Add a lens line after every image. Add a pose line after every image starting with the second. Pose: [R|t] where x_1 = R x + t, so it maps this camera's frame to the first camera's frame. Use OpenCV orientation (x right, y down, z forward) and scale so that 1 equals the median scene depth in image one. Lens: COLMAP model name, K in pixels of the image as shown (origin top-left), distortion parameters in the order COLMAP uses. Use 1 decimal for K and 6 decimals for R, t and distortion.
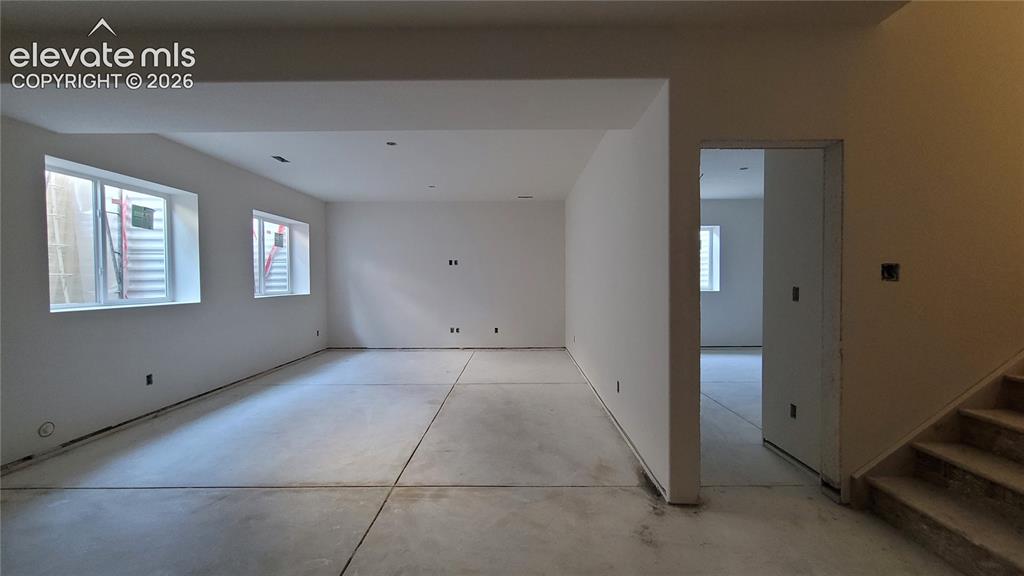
lens RADIAL K [[416.1, 0, 513.7], [0, 416.1, 290.7], [0, 0, 1]] dist [-0.000147, 0.000194]
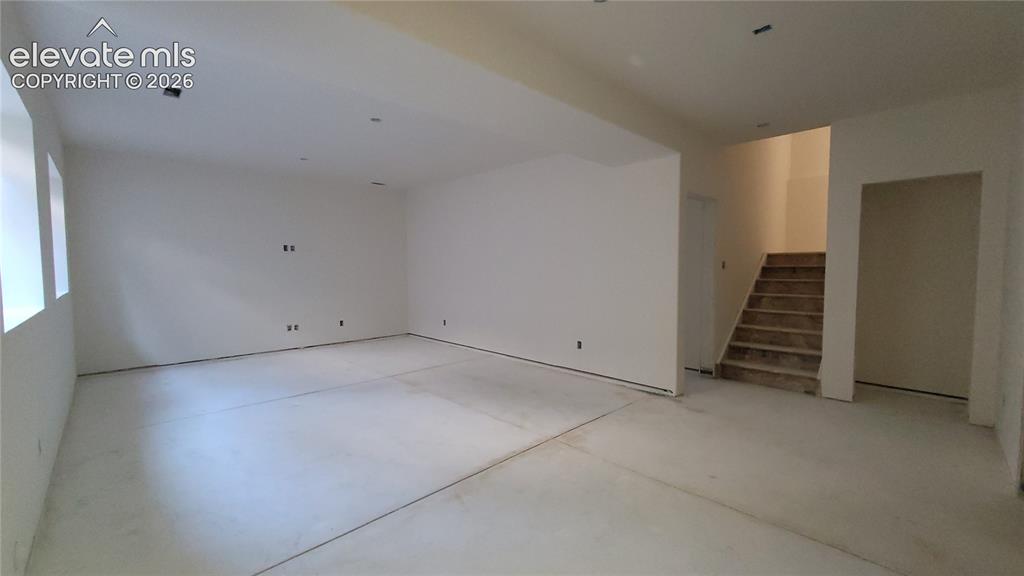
lens RADIAL K [[416.1, 0, 512.7], [0, 416.1, 287.2], [0, 0, 1]] dist [-0.000147, 0.000194]
pose [[0.704466, -0.029586, 0.709121, -1.246005], [0.015728, 0.999536, 0.026077, -0.009444], [-0.709563, -0.007218, 0.704605, 0.226866]]
